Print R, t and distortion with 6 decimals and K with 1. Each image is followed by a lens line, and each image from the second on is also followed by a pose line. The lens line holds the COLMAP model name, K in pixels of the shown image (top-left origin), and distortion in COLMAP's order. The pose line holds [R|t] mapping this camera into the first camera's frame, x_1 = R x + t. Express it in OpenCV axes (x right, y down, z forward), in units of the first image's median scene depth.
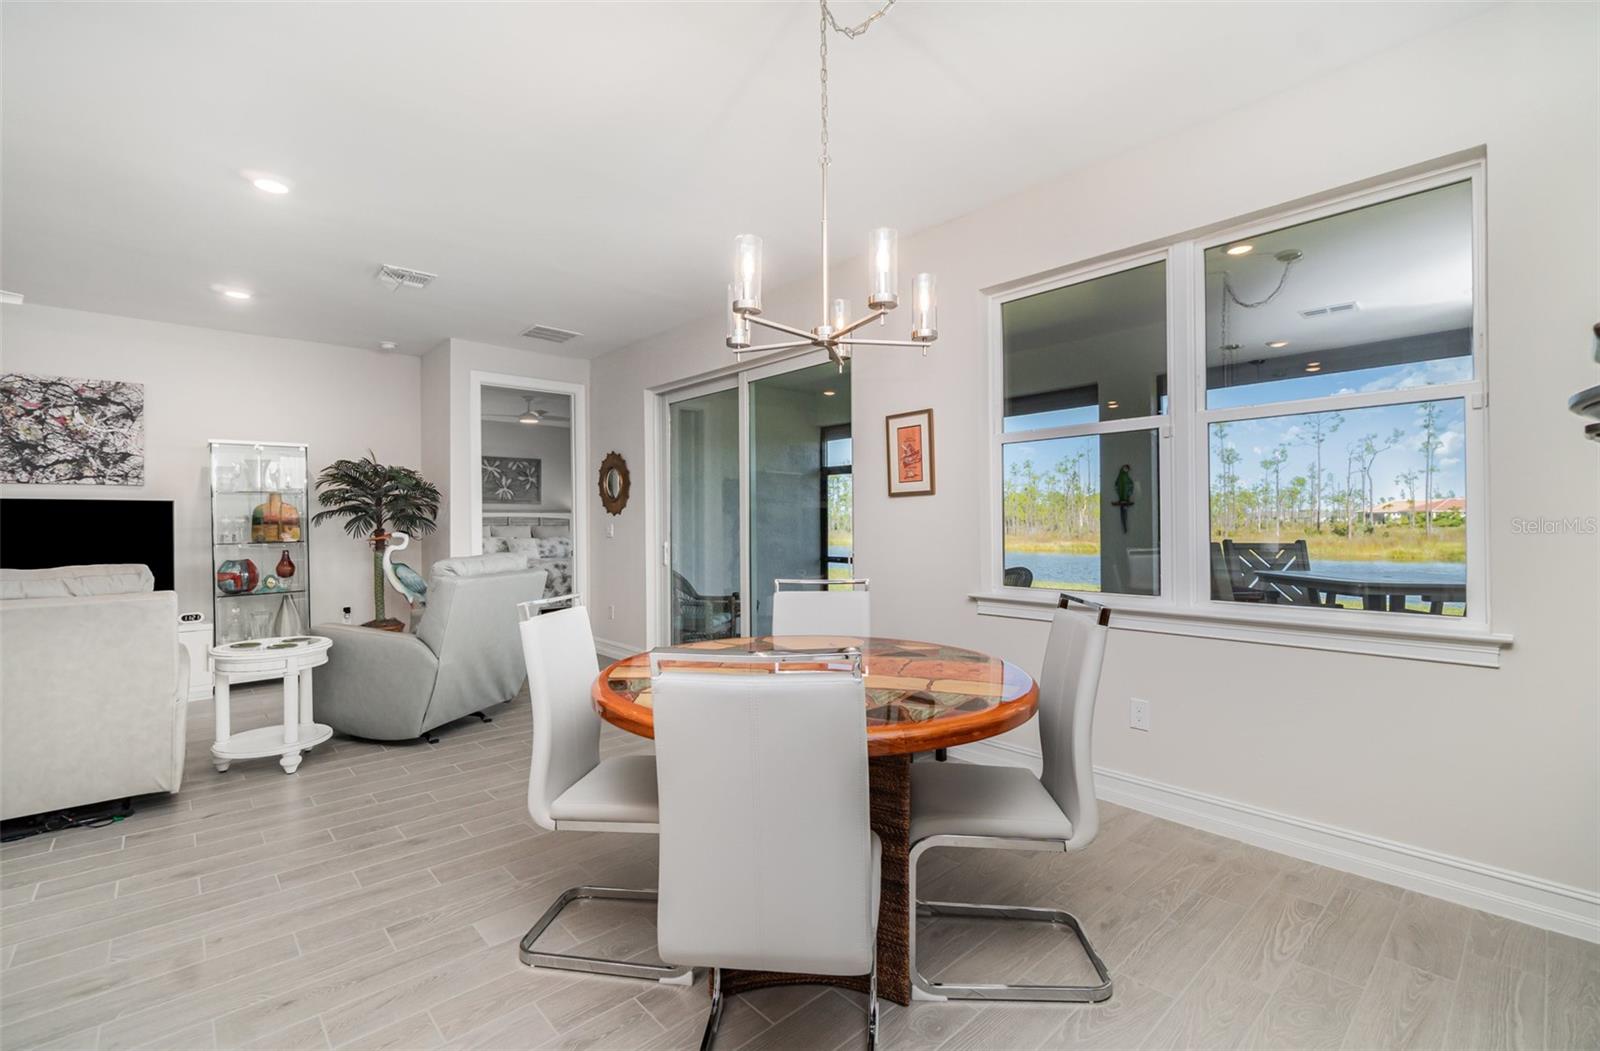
lens RADIAL K [[697.4, 0, 800.0], [0, 697.4, 525.5], [0, 0, 1]] dist [-0.001090, -0.000343]
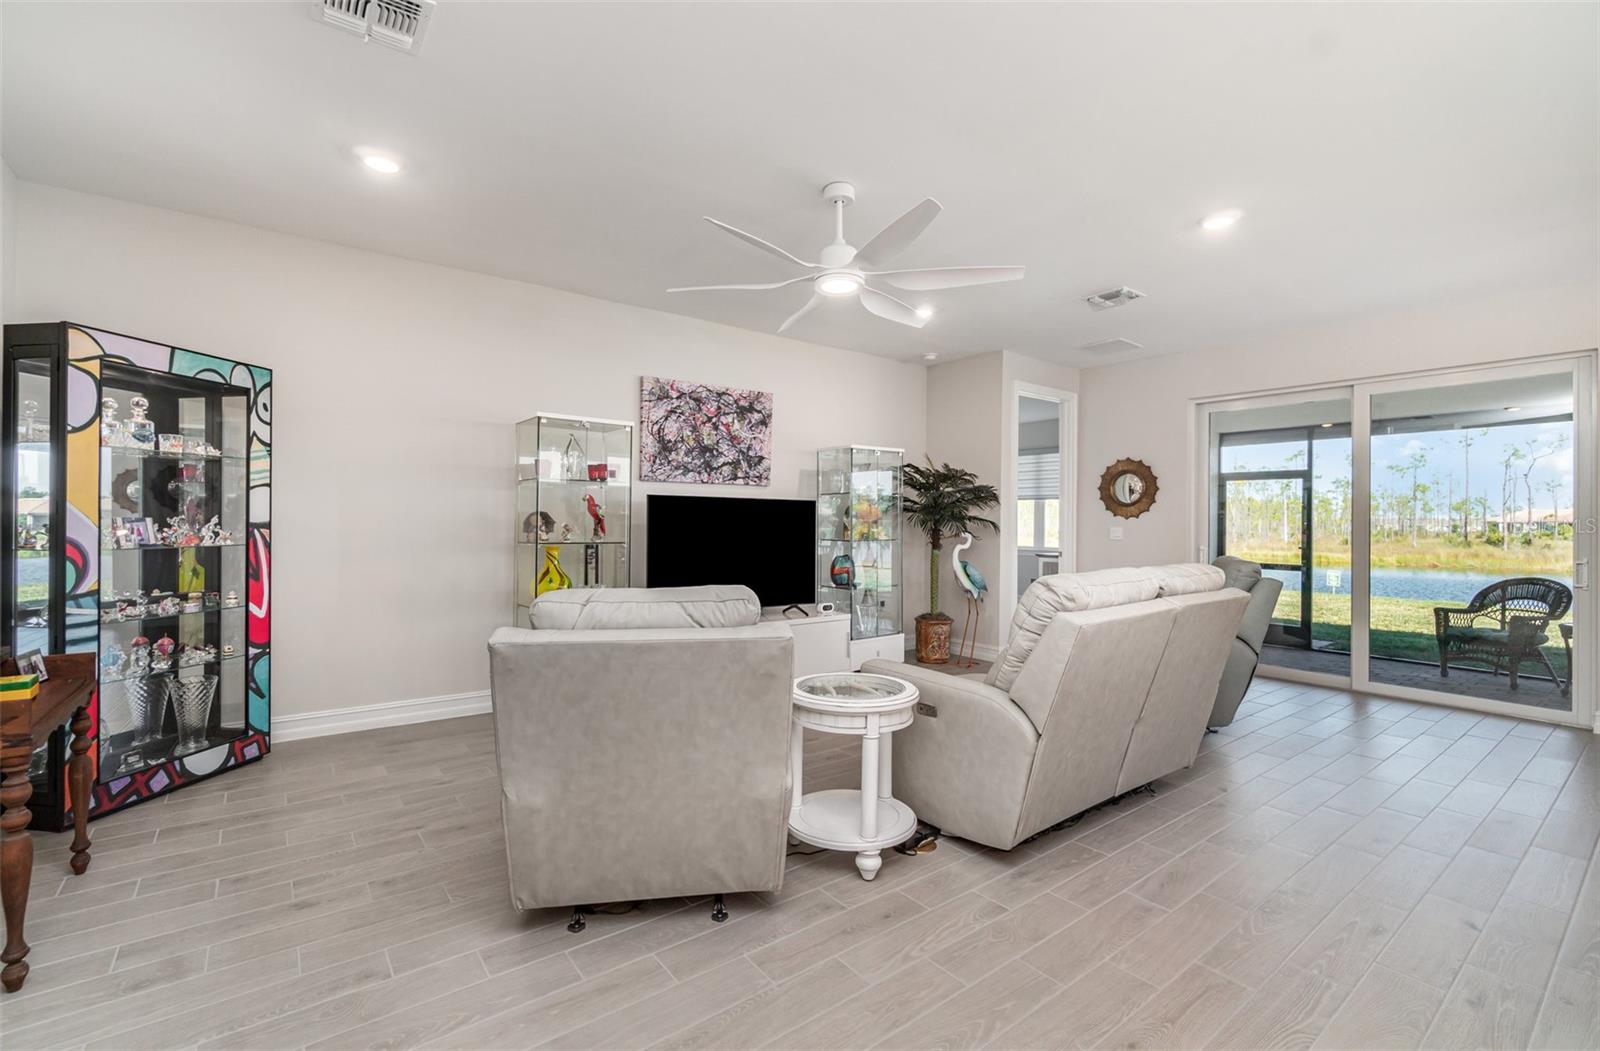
lens RADIAL K [[697.4, 0, 800.0], [0, 697.4, 525.5], [0, 0, 1]] dist [-0.001090, -0.000343]
pose [[0.996868, 0.017587, -0.077097, -0.829998], [-0.017535, 0.999845, 0.001353, 0.002584], [0.077109, 0.000003, 0.997023, -0.093911]]
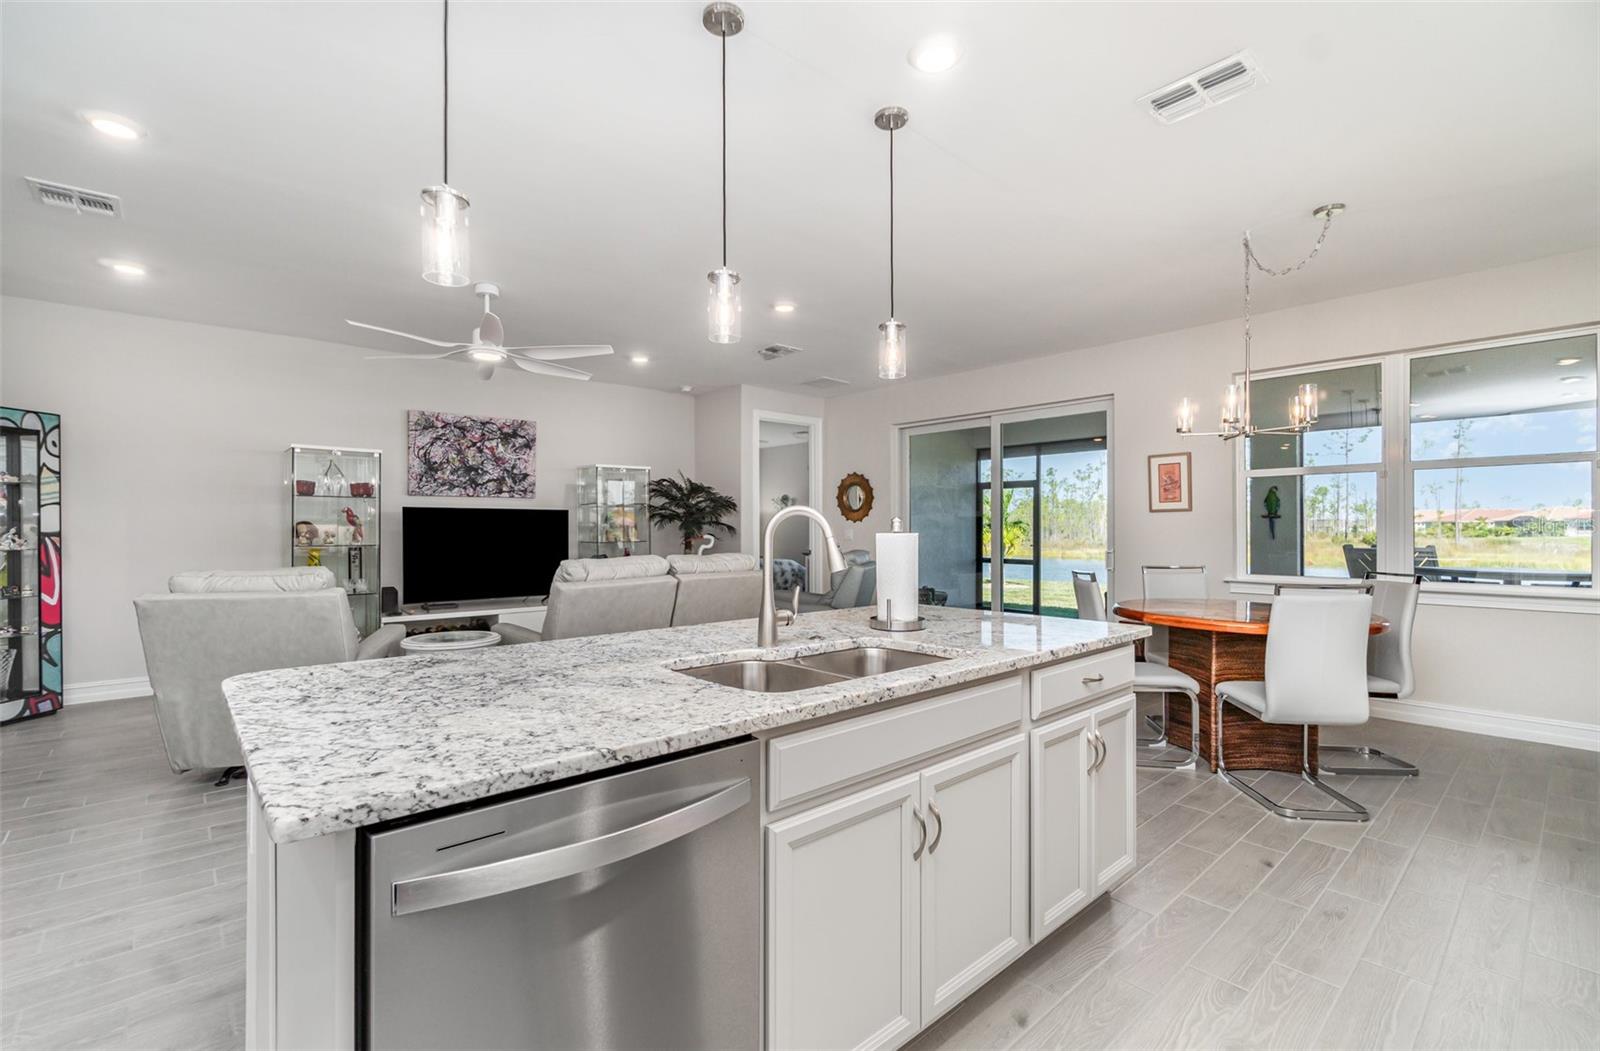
lens RADIAL K [[709.2, 0, 793.3], [0, 709.2, 532.4], [0, 0, 1]] dist [-0.001239, -0.000347]
pose [[0.999907, 0.006835, -0.011835, -0.446137], [-0.006820, 0.999976, 0.001334, 0.002566], [0.011844, -0.001253, 0.999929, -0.351254]]
